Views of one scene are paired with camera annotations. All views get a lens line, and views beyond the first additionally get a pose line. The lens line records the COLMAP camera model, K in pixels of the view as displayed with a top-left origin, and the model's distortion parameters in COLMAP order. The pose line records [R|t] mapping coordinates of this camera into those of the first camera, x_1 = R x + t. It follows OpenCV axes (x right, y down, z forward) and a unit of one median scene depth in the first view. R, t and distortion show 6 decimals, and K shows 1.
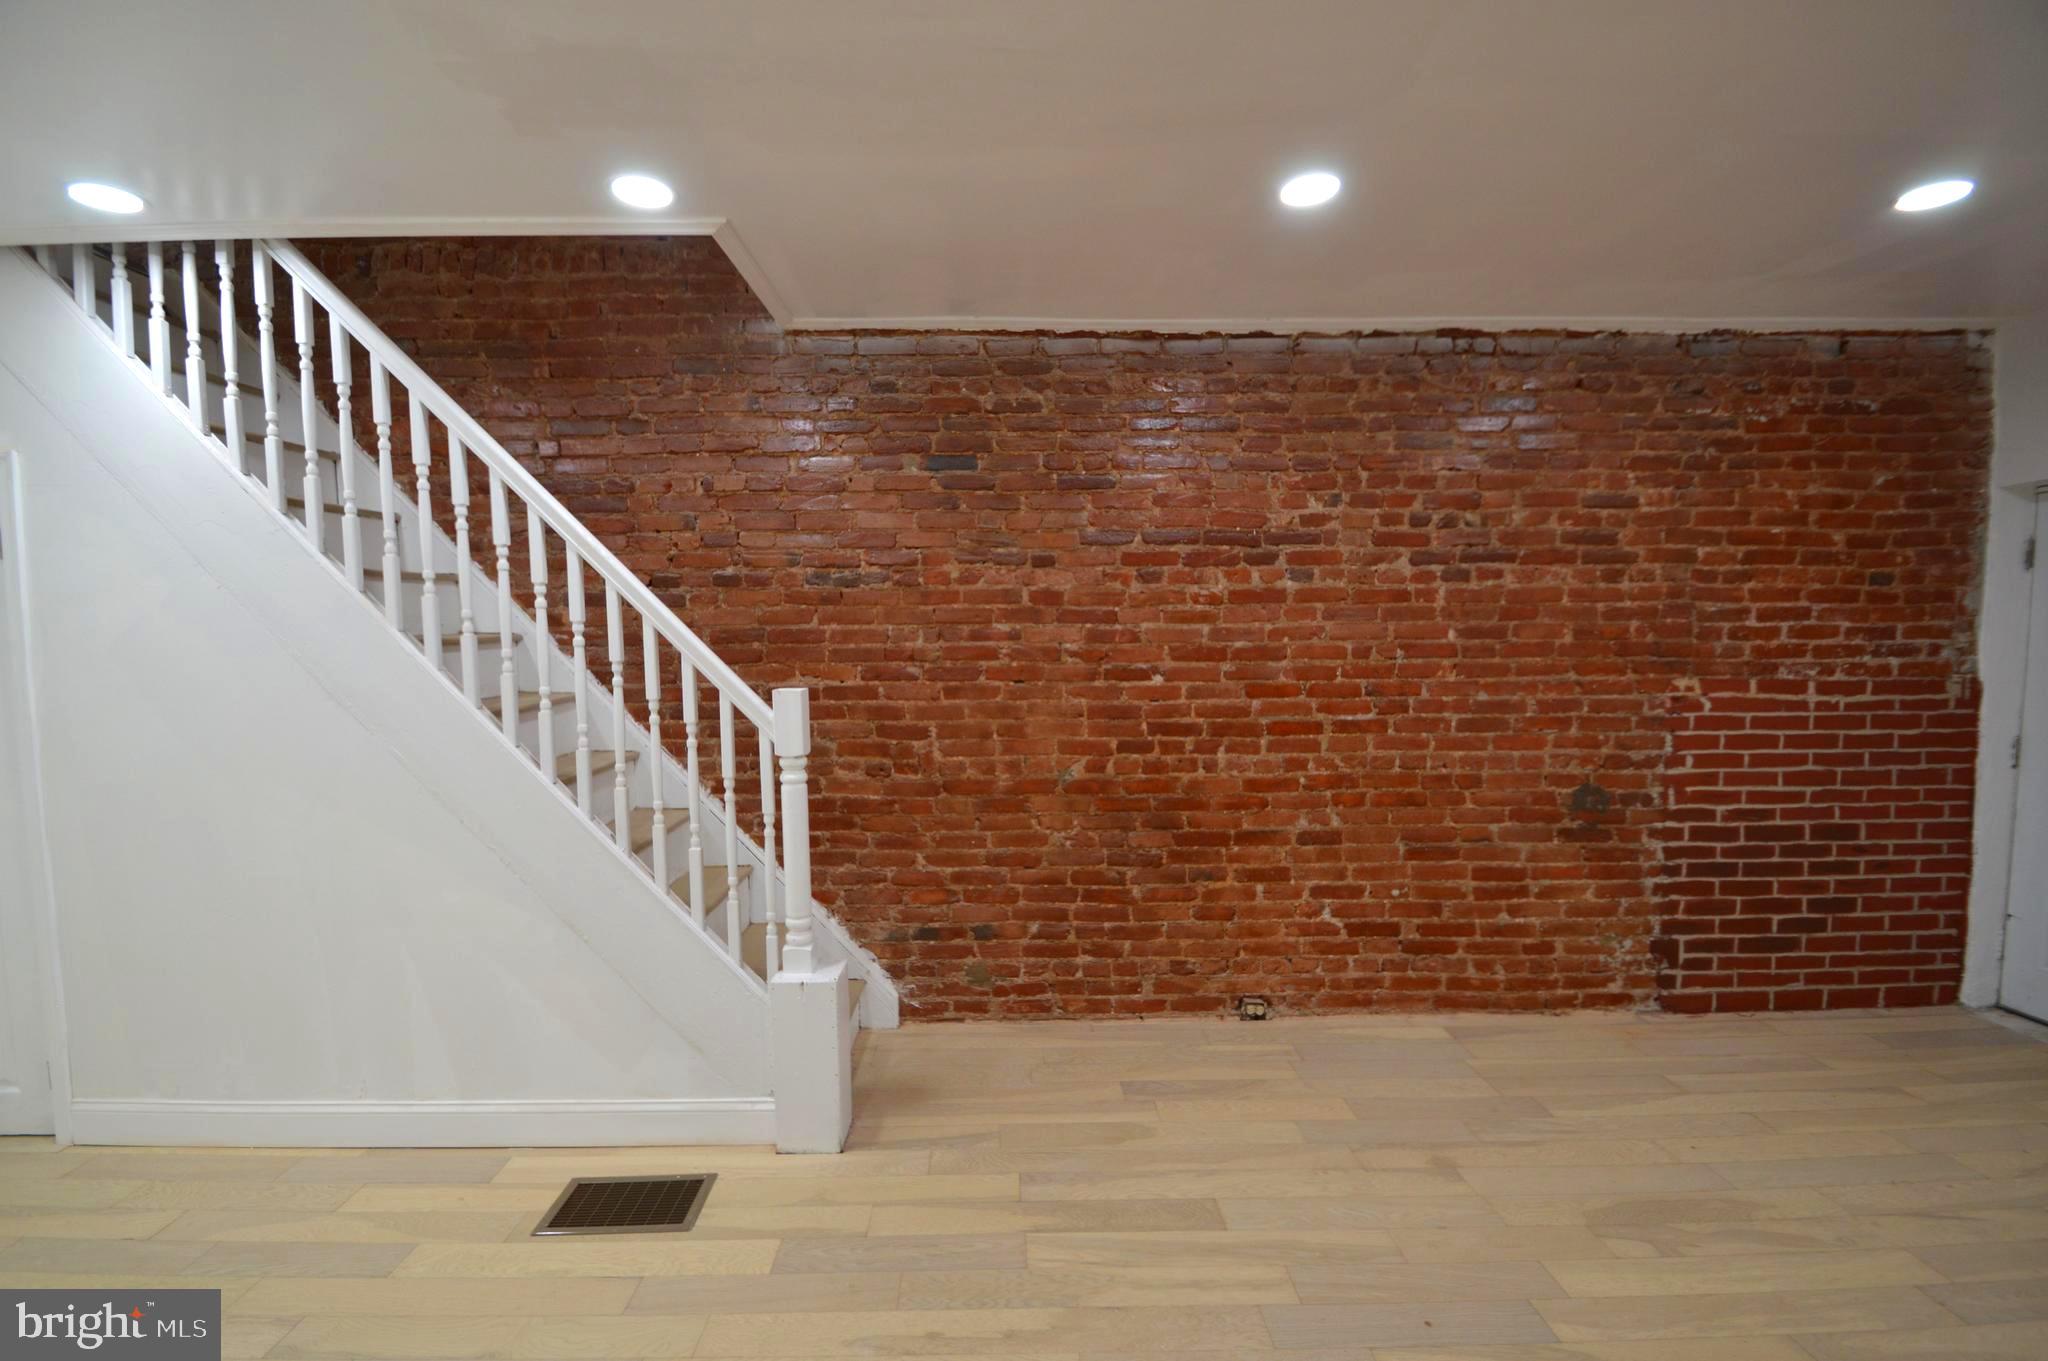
lens RADIAL K [[906.5, 0, 1008.9], [0, 906.5, 709.2], [0, 0, 1]] dist [0.016678, -0.020385]
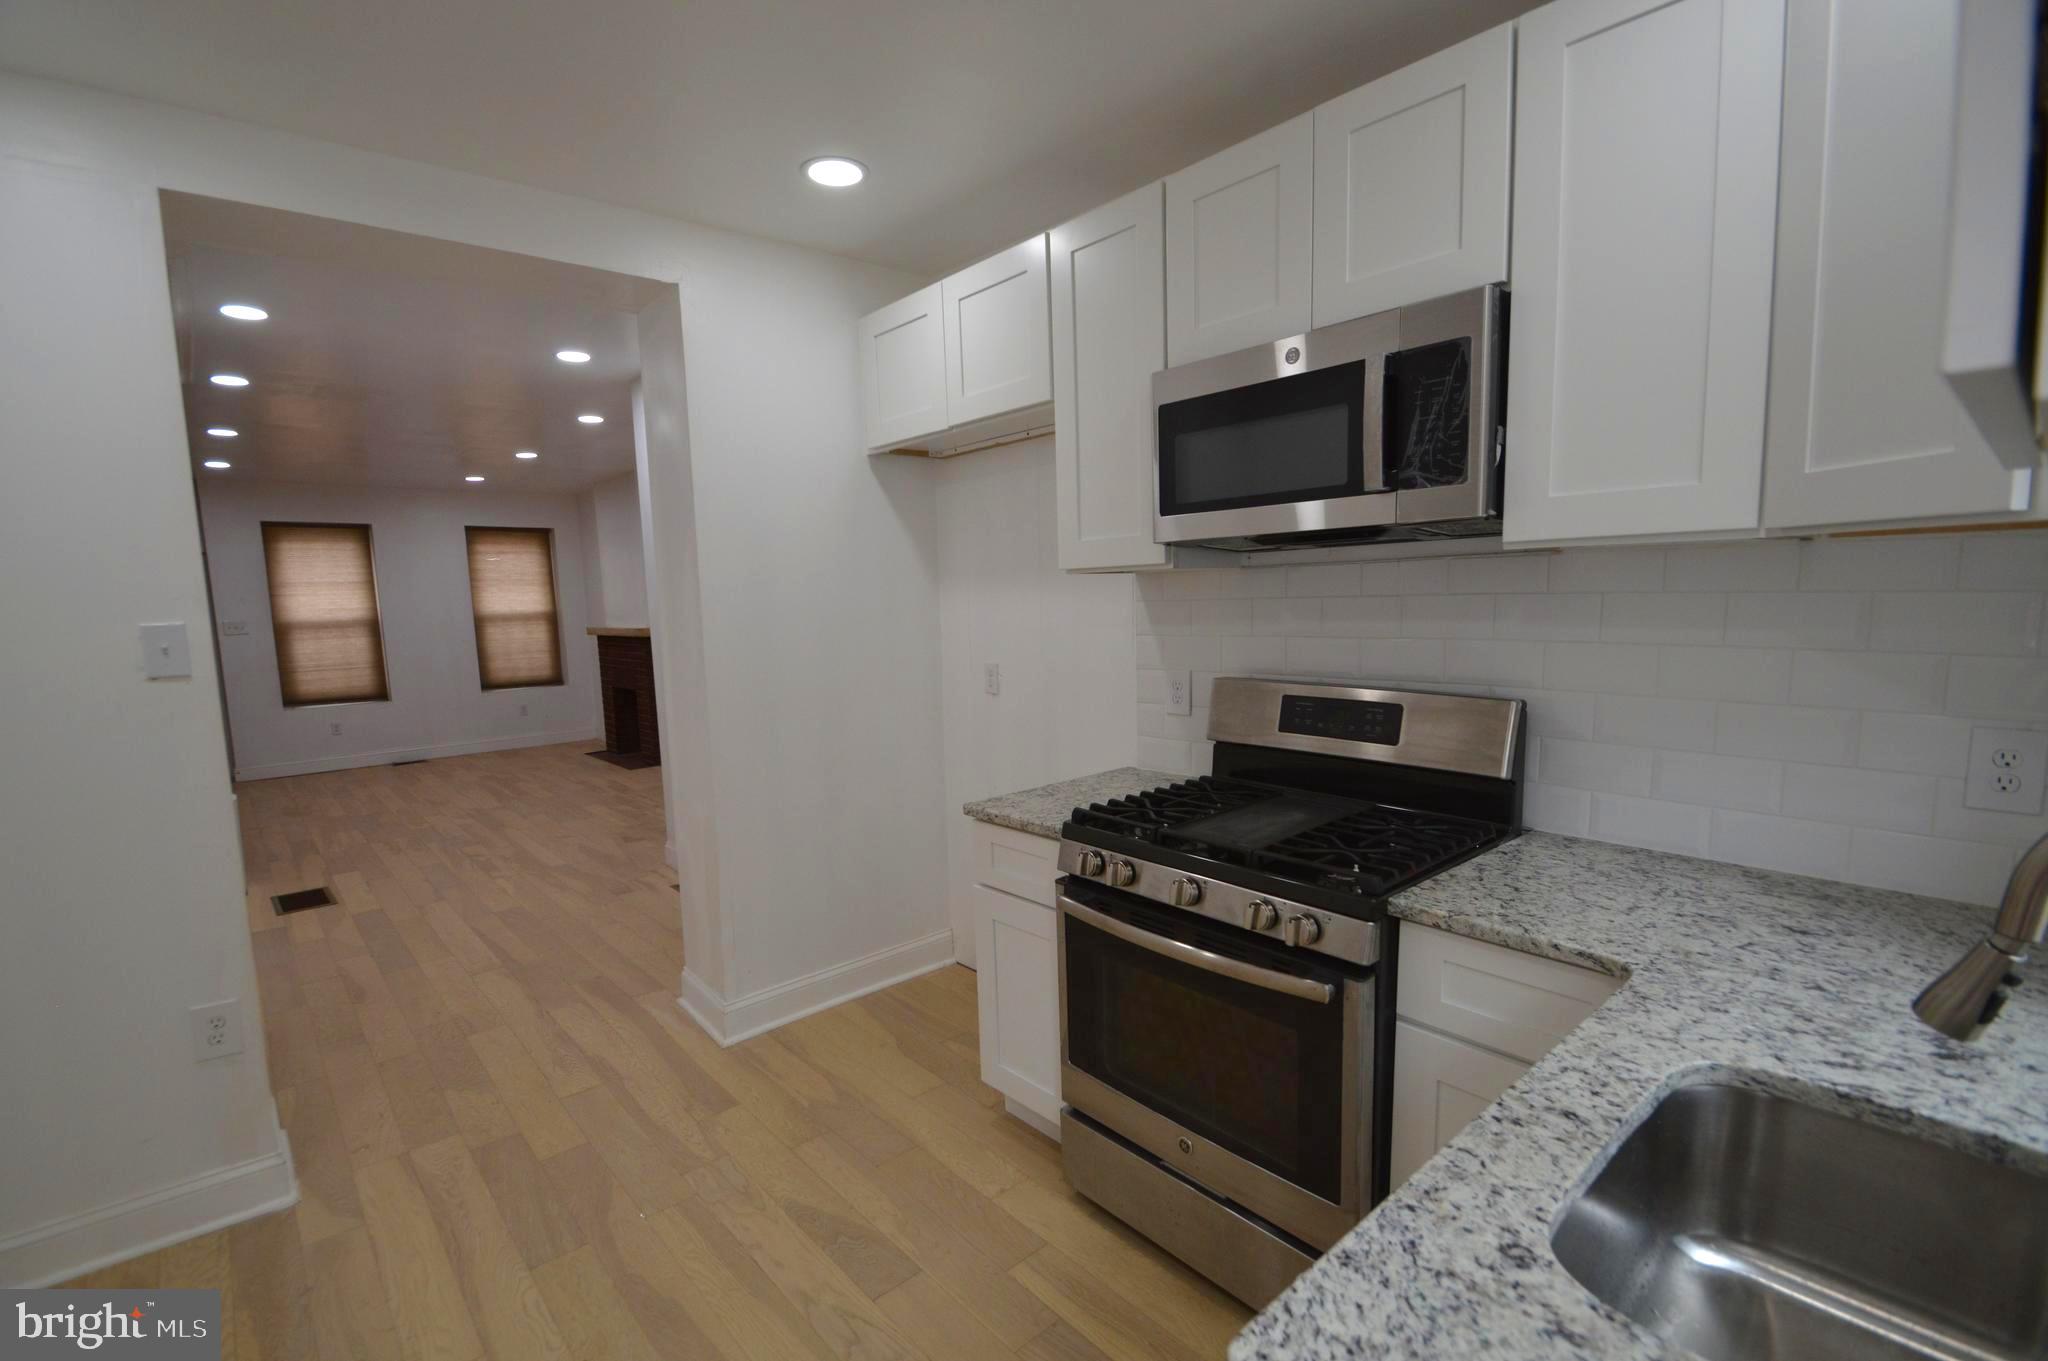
lens RADIAL K [[911.8, 0, 1008.9], [0, 911.8, 707.9], [0, 0, 1]] dist [0.018516, -0.019757]
pose [[-0.652570, -0.066881, 0.754771, -2.015727], [0.090043, 0.982194, 0.164884, -0.032855], [-0.752359, 0.175560, -0.634929, 0.732099]]
